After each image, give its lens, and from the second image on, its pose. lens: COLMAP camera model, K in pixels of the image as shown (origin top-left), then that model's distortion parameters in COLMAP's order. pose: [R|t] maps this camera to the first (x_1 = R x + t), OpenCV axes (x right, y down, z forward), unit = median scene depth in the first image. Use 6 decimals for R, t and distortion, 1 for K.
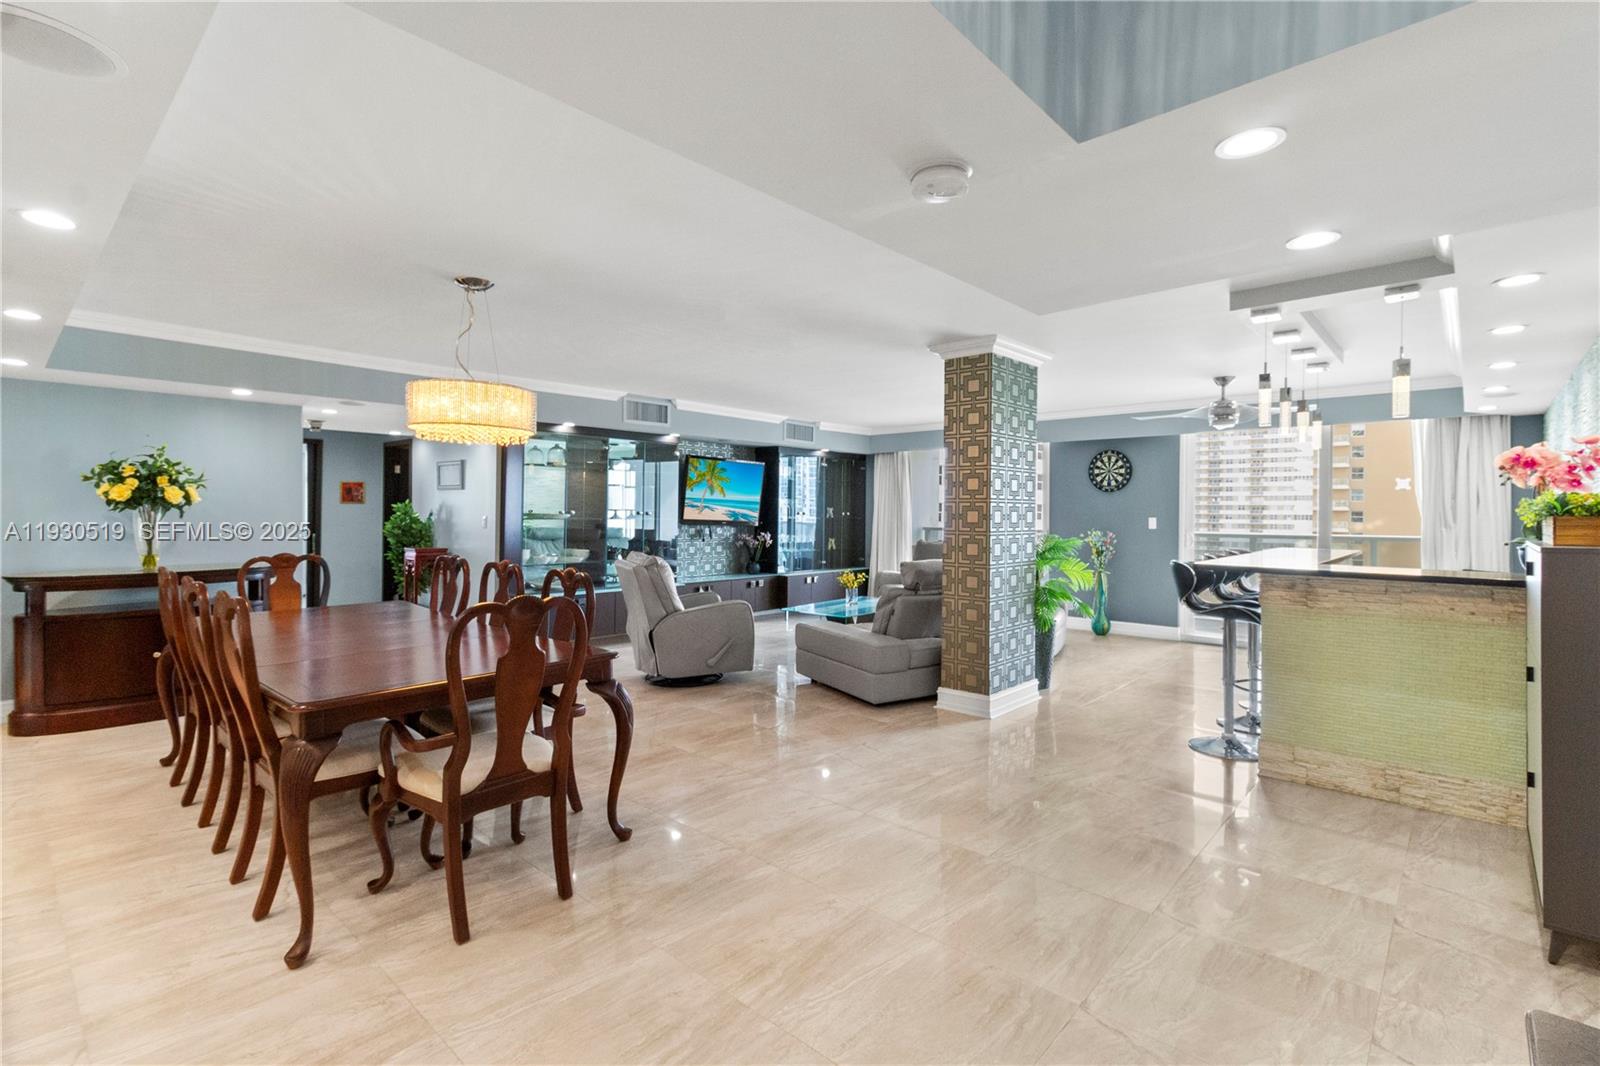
lens RADIAL K [[752.4, 0, 826.8], [0, 752.4, 504.2], [0, 0, 1]] dist [0.004139, 0.000648]
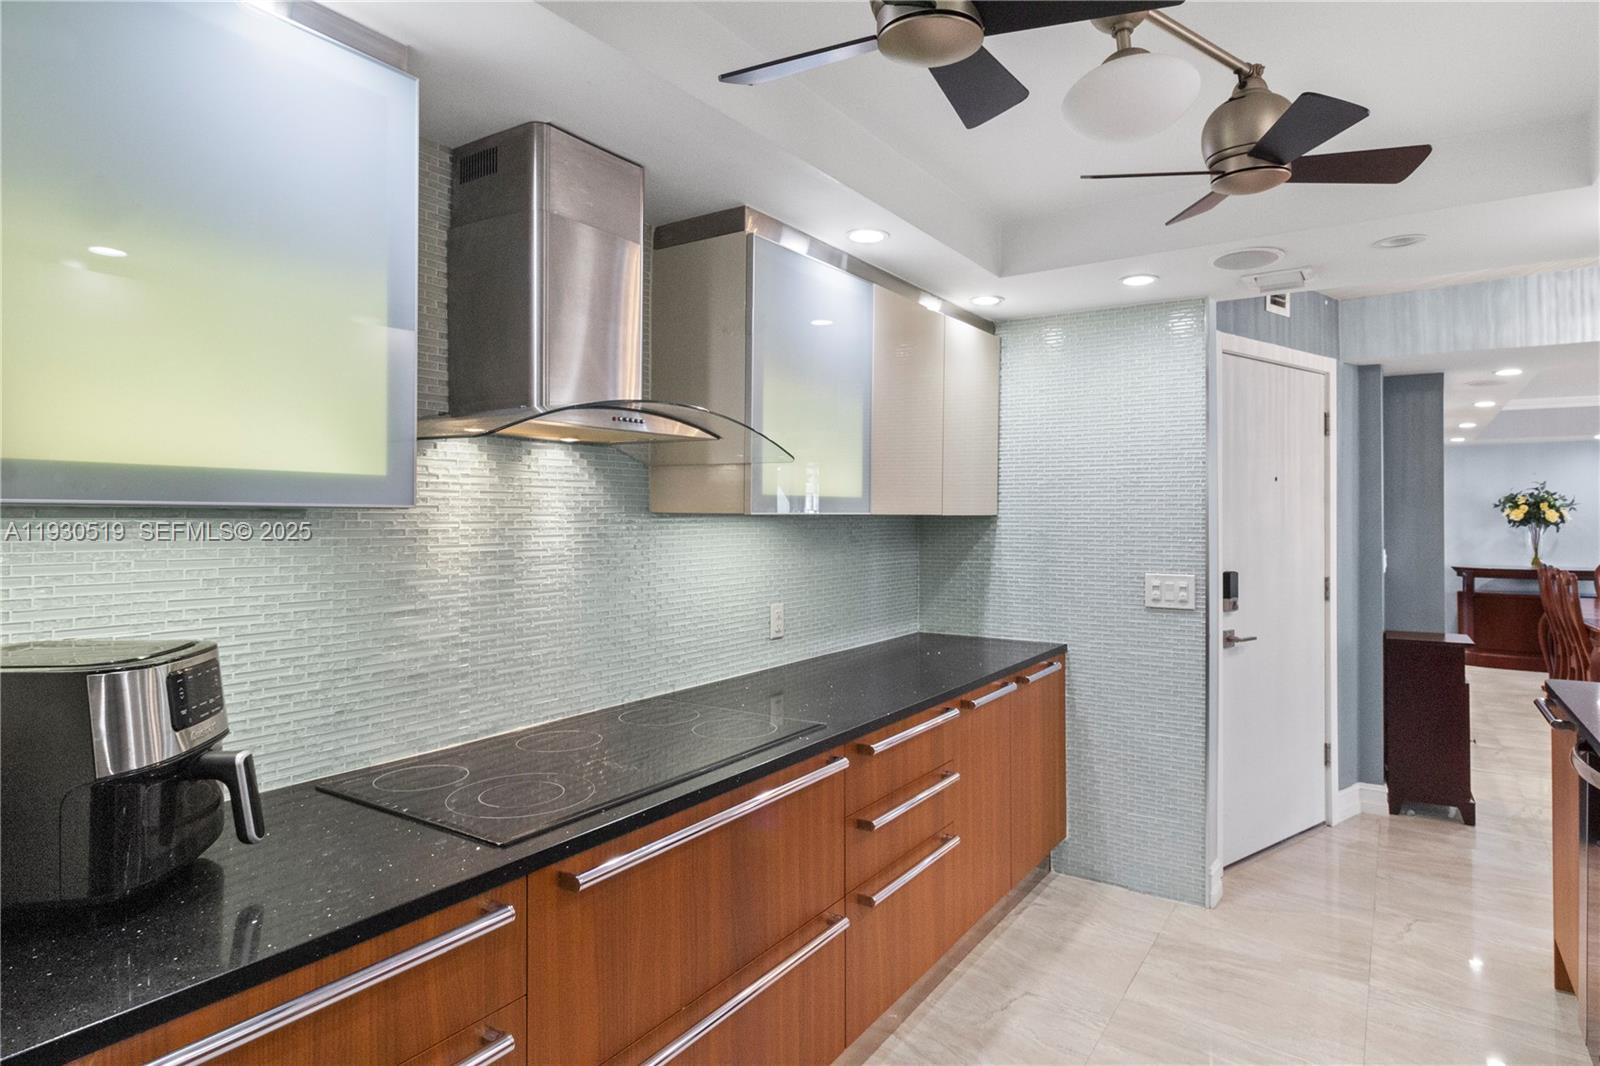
lens RADIAL K [[876.7, 0, 827.7], [0, 876.7, 513.0], [0, 0, 1]] dist [0.006791, -0.002513]
pose [[0.152110, -0.004606, -0.988353, 0.298569], [0.006561, 0.999972, -0.003651, -0.011157], [0.988342, -0.005929, 0.152136, -0.316528]]
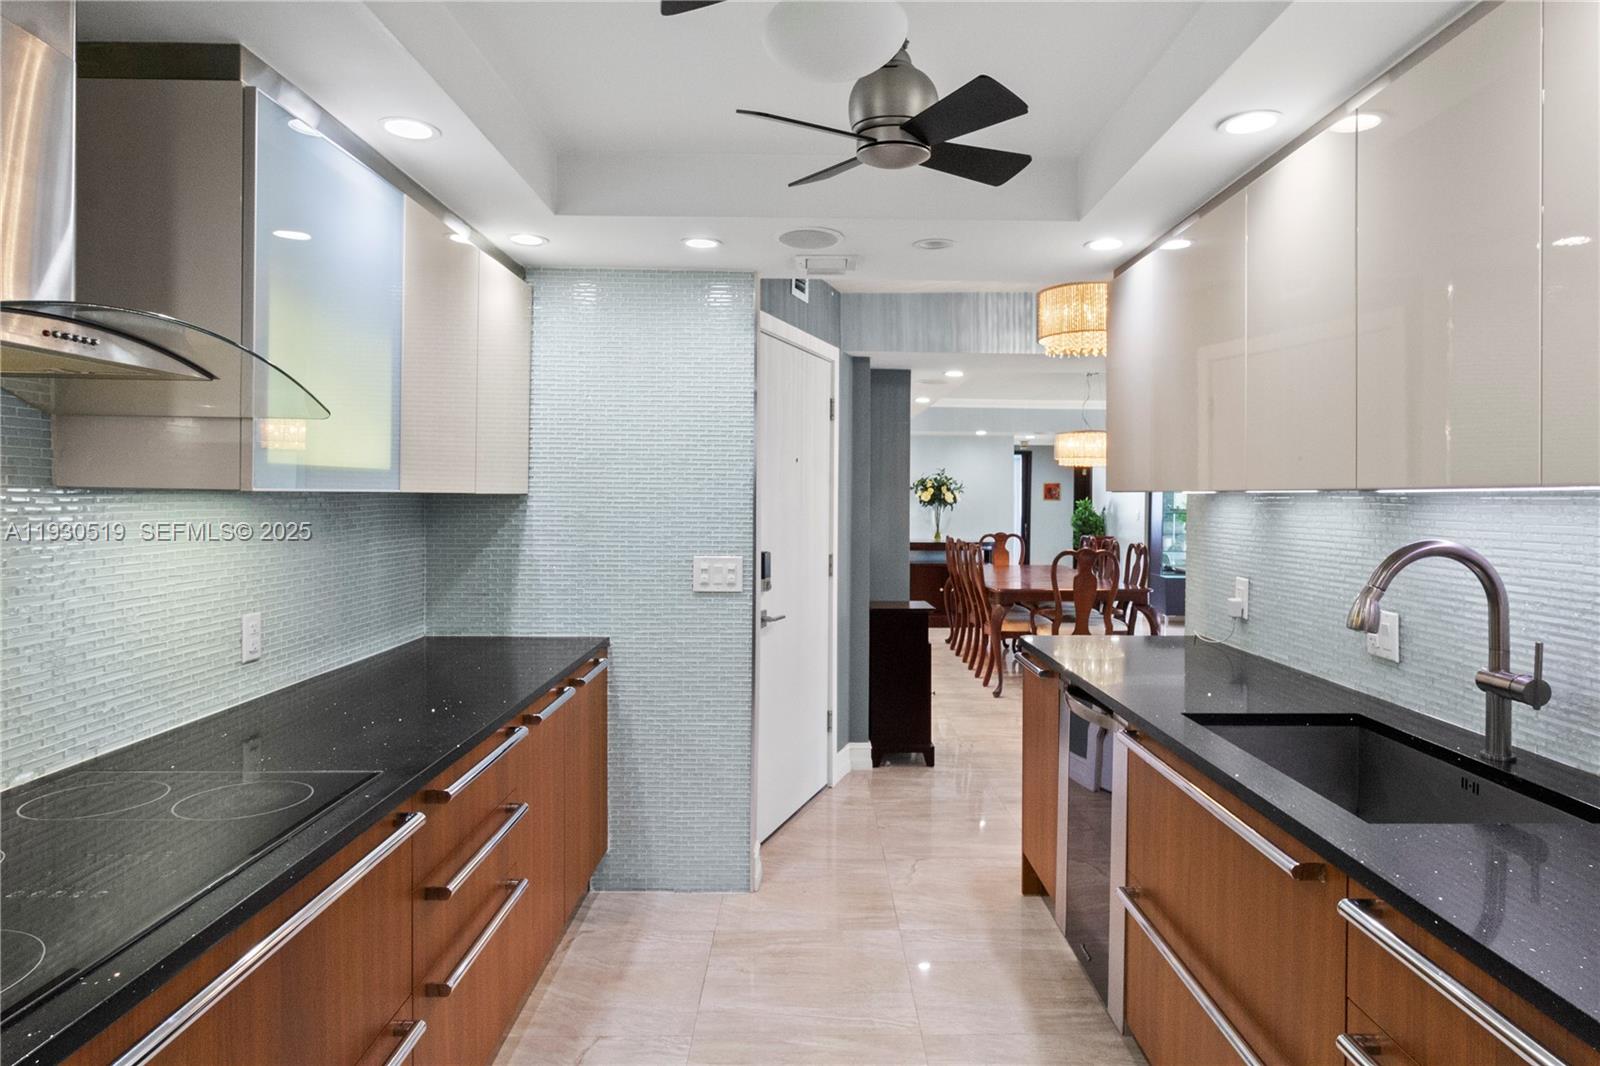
lens RADIAL K [[939.4, 0, 821.1], [0, 939.4, 511.2], [0, 0, 1]] dist [0.001643, -0.000246]
pose [[0.673544, 0.014385, -0.739007, 0.268505], [-0.000473, 0.999819, 0.019031, -0.011309], [0.739147, -0.012469, 0.673429, -0.339315]]
